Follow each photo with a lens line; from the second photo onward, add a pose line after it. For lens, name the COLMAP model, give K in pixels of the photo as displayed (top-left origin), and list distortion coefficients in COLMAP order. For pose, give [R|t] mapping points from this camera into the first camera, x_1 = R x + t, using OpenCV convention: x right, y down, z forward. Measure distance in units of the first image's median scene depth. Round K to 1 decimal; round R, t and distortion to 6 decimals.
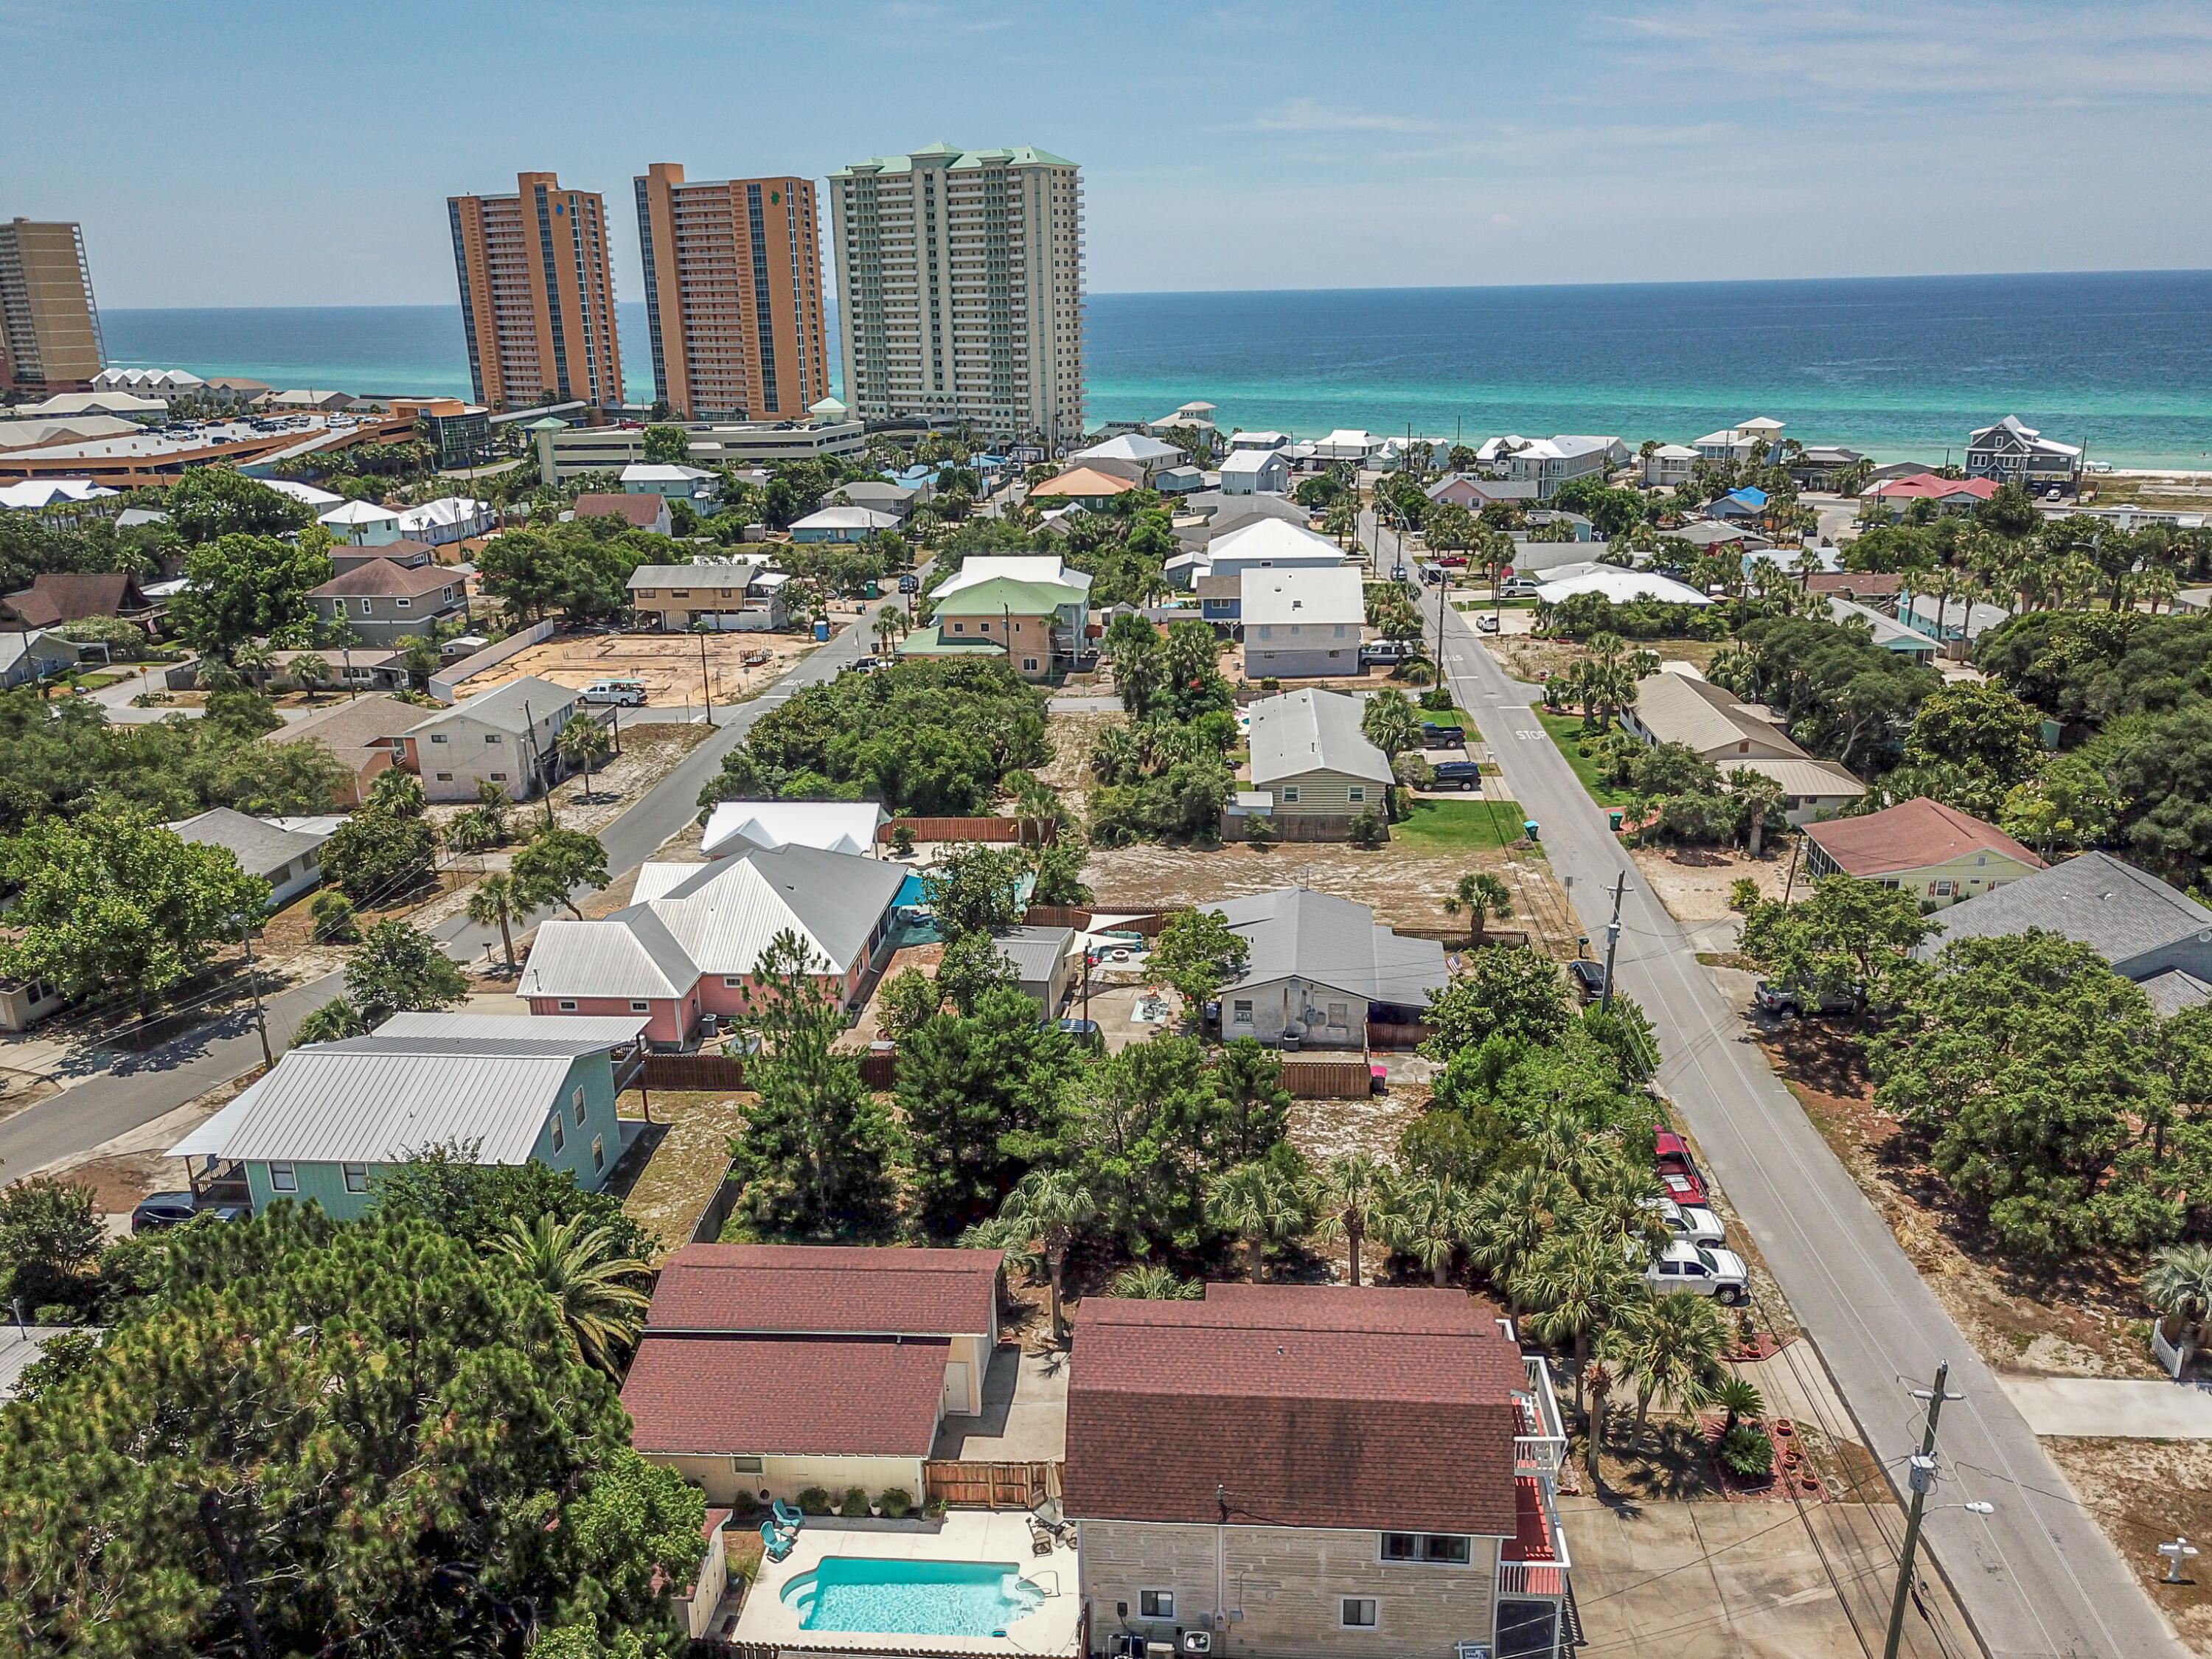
lens RADIAL K [[1696.9, 0, 1109.5], [0, 1696.9, 829.0], [0, 0, 1]] dist [0.034367, -0.012672]
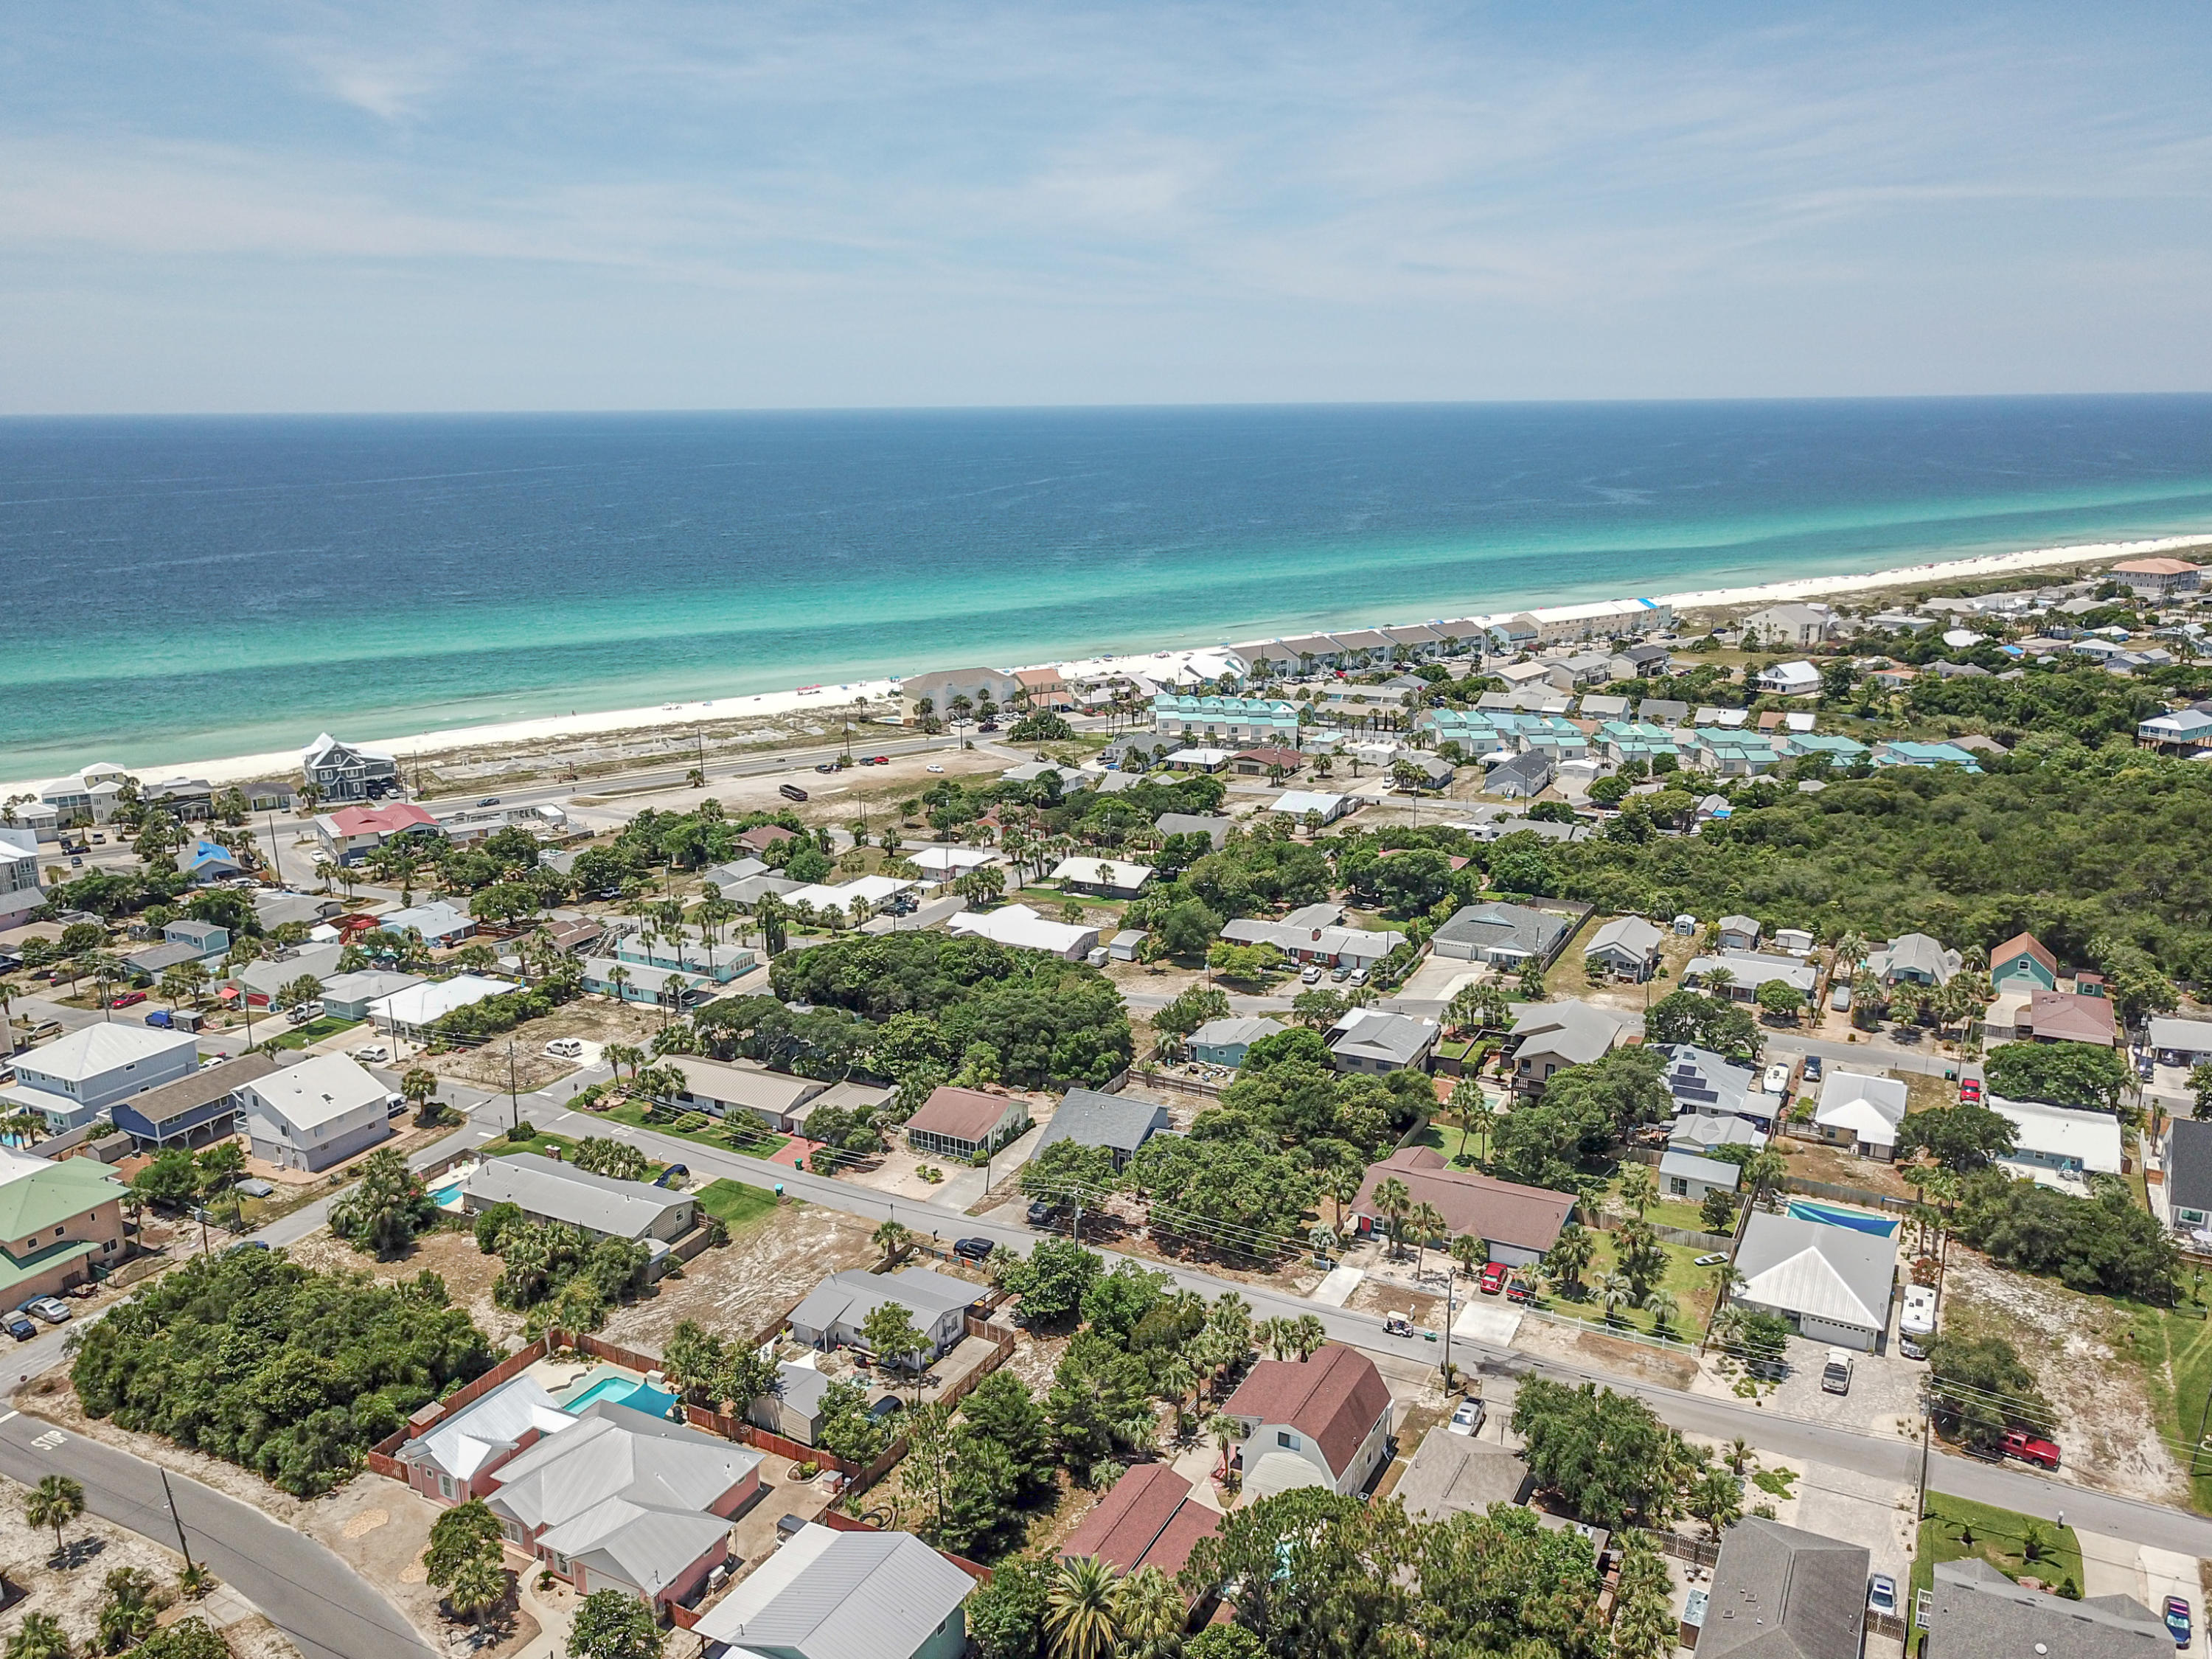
lens RADIAL K [[1699.5, 0, 1111.9], [0, 1699.5, 830.2], [0, 0, 1]] dist [0.024910, 0.001963]
pose [[0.400313, -0.213148, 0.891245, -0.995129], [0.281380, 0.954180, 0.101814, -0.403089], [-0.872109, 0.210021, 0.441946, -0.040502]]
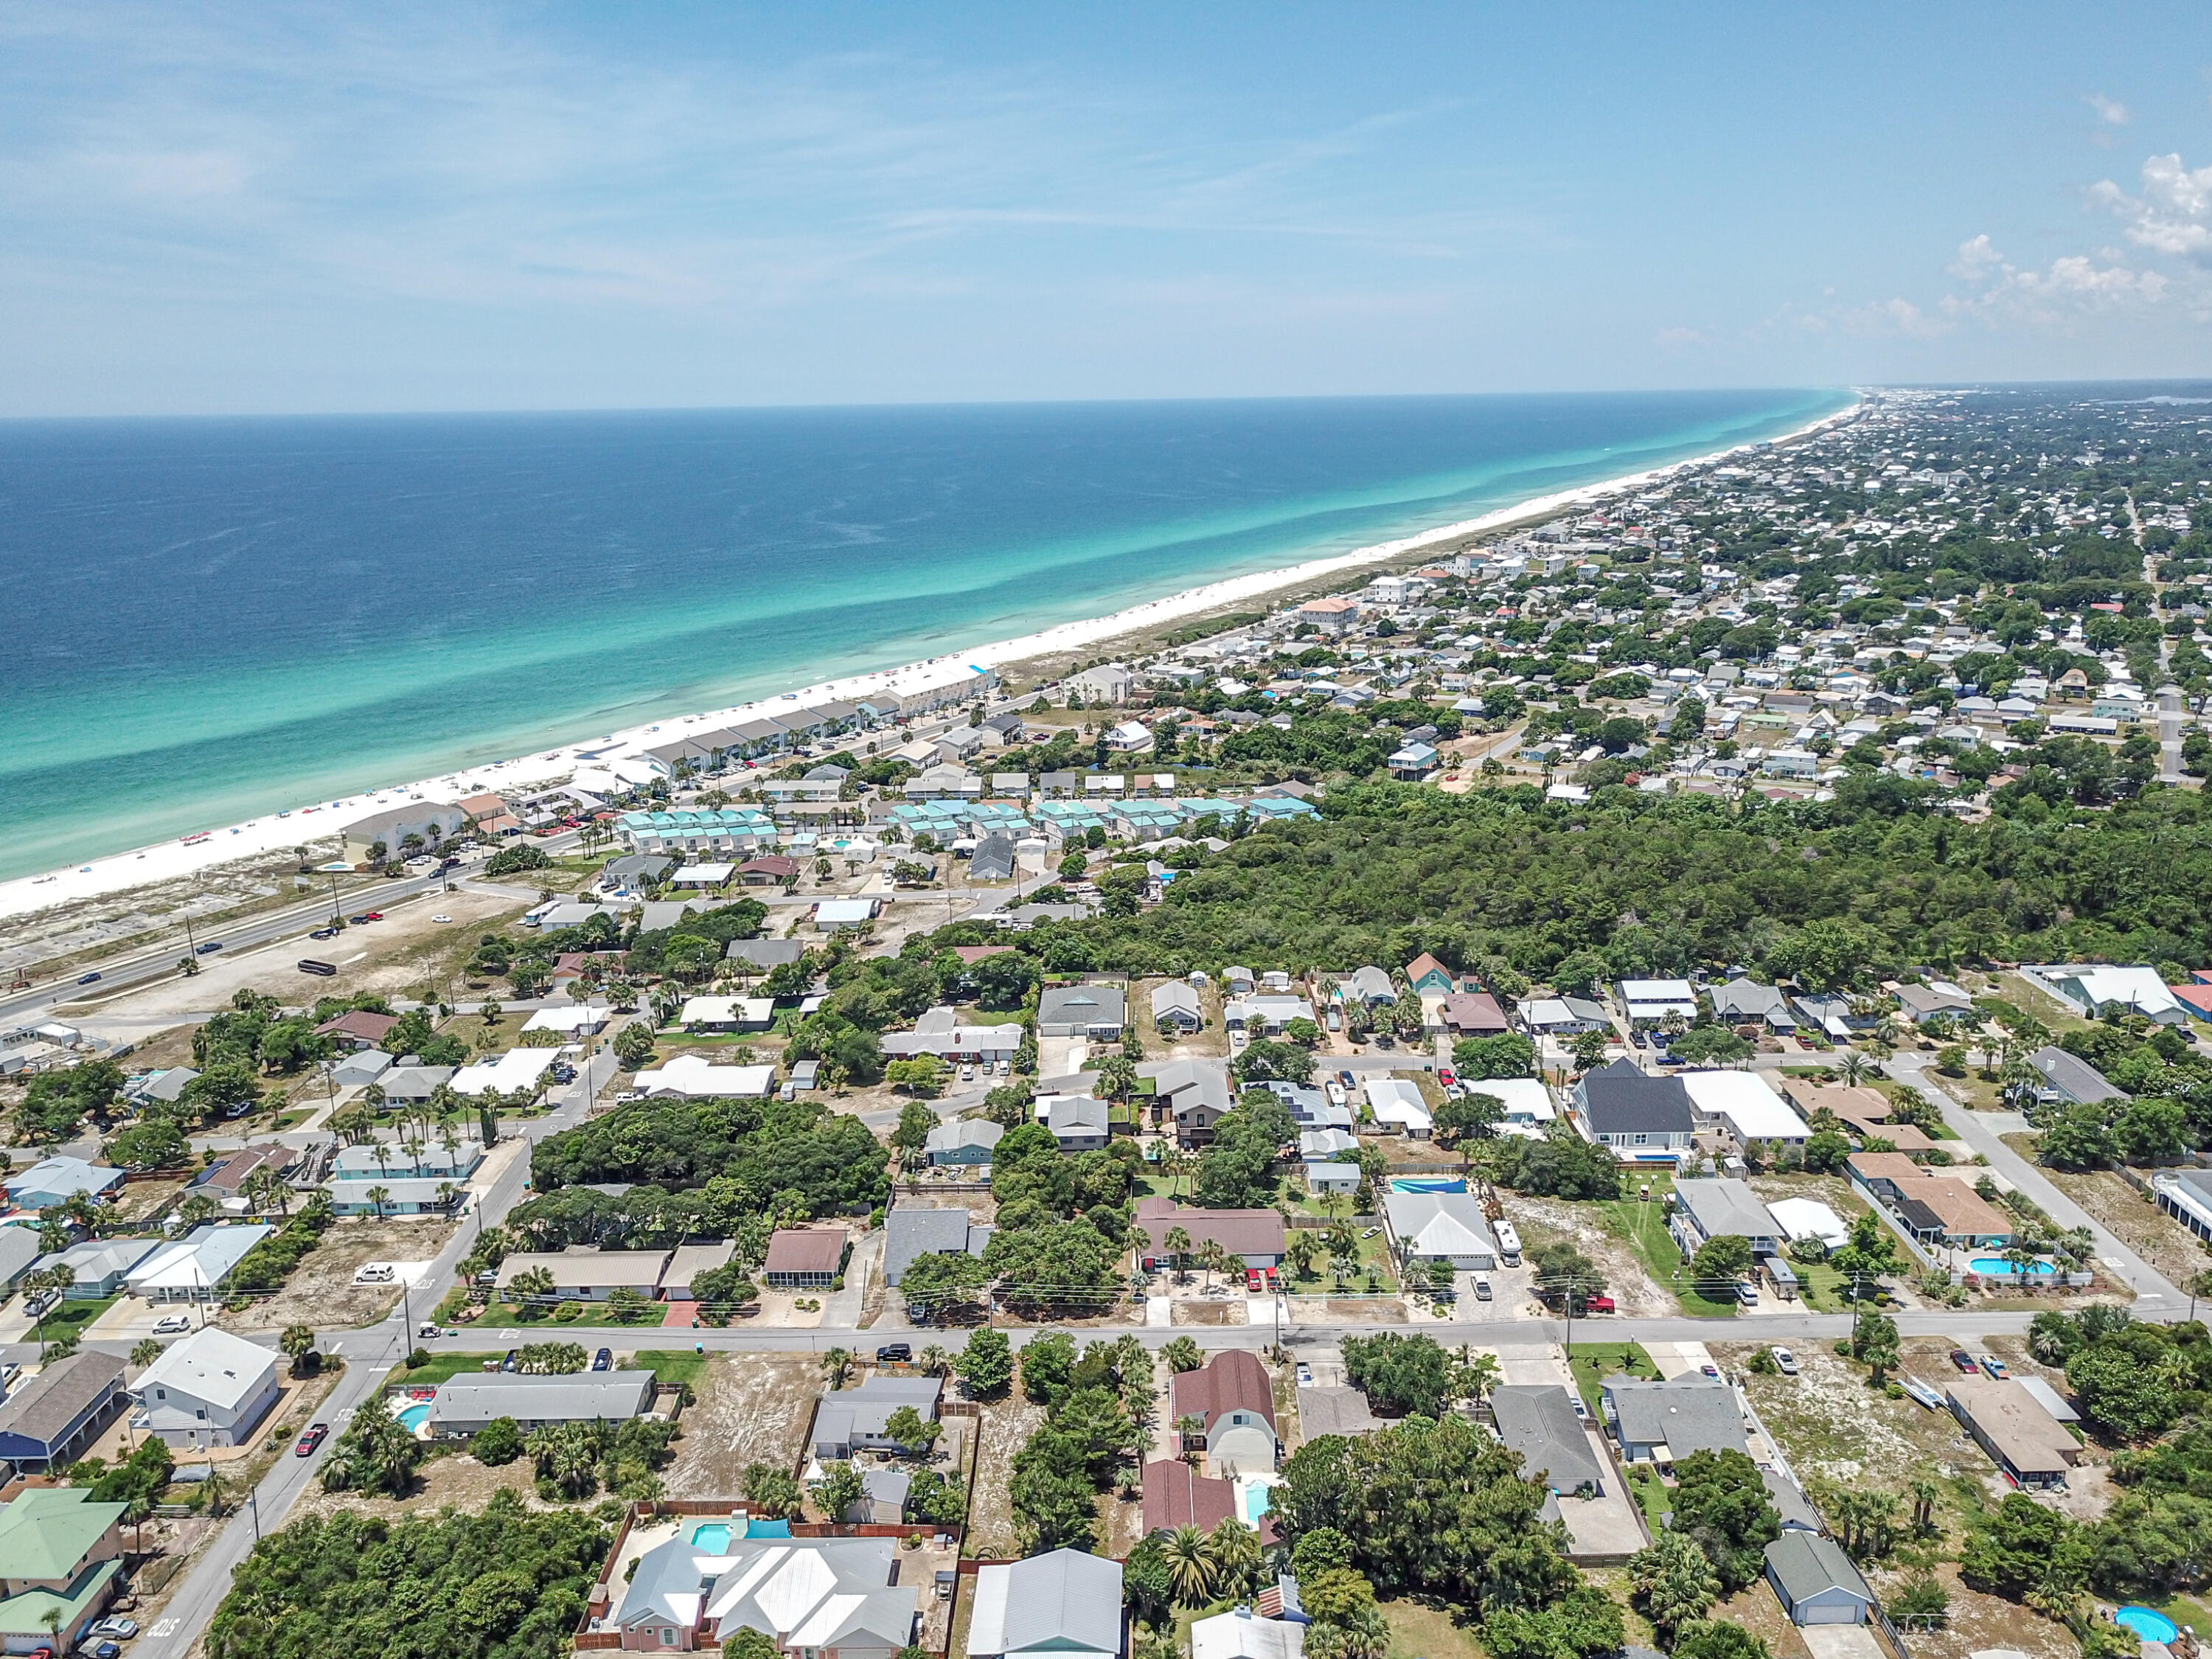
lens RADIAL K [[1699.5, 0, 1111.9], [0, 1699.5, 830.2], [0, 0, 1]] dist [0.024910, 0.001963]
pose [[-0.064088, -0.232604, 0.970458, -1.539779], [0.319247, 0.916575, 0.240772, -0.865467], [-0.945502, 0.325246, 0.015517, 0.355728]]
